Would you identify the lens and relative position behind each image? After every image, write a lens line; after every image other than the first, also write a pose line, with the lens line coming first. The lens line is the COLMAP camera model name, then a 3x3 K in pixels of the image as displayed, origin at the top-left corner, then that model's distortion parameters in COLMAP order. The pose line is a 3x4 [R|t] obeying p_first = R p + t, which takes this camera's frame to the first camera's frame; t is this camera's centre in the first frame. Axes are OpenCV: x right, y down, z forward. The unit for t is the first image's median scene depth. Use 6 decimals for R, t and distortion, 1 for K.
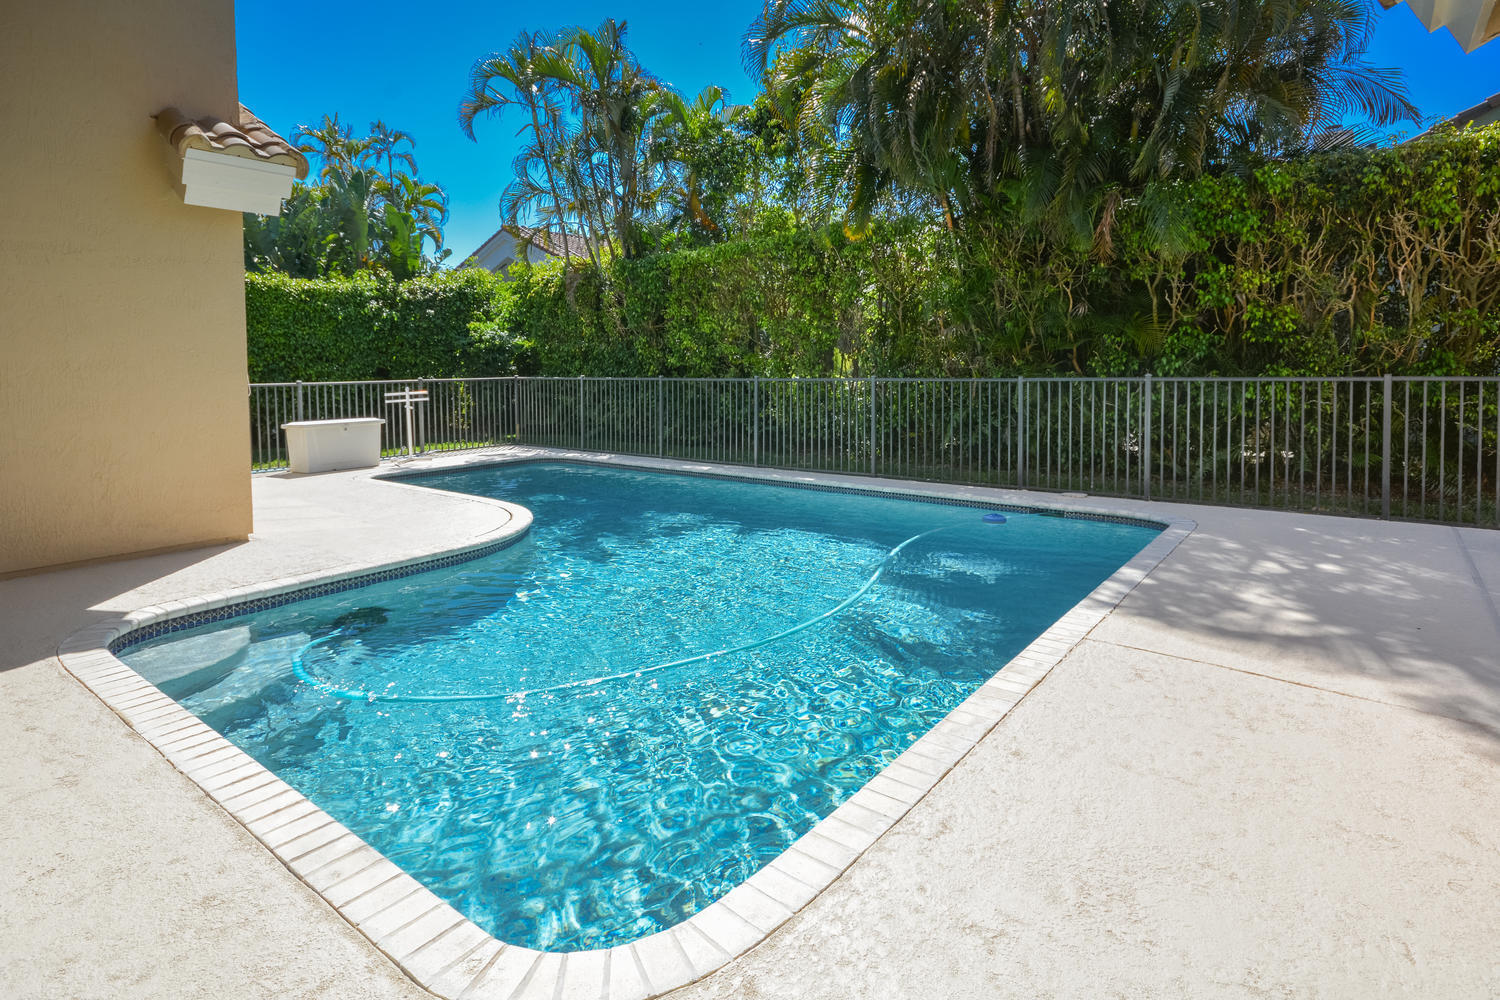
lens RADIAL K [[781.5, 0, 784.0], [0, 781.5, 383.5], [0, 0, 1]] dist [-0.019978, 0.000734]
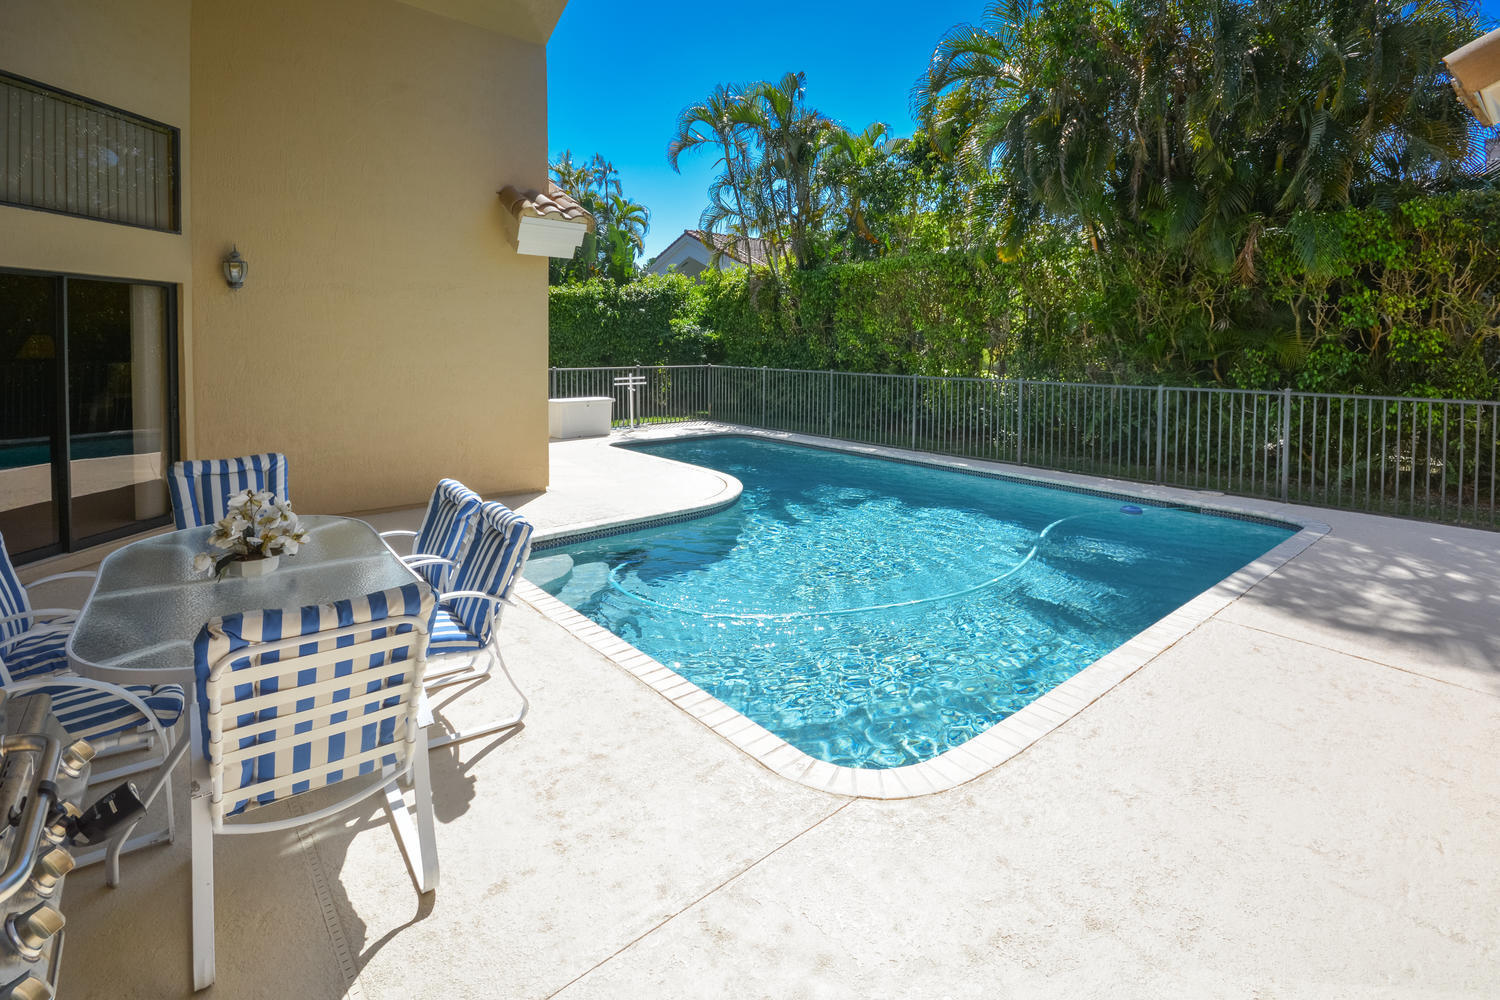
lens RADIAL K [[707.1, 0, 753.7], [0, 707.1, 358.6], [0, 0, 1]] dist [-0.000356, -0.014556]
pose [[0.973313, 0.018318, -0.228748, -0.034915], [-0.019006, 0.999819, -0.000806, -0.032528], [0.228692, 0.005132, 0.973485, -0.120780]]
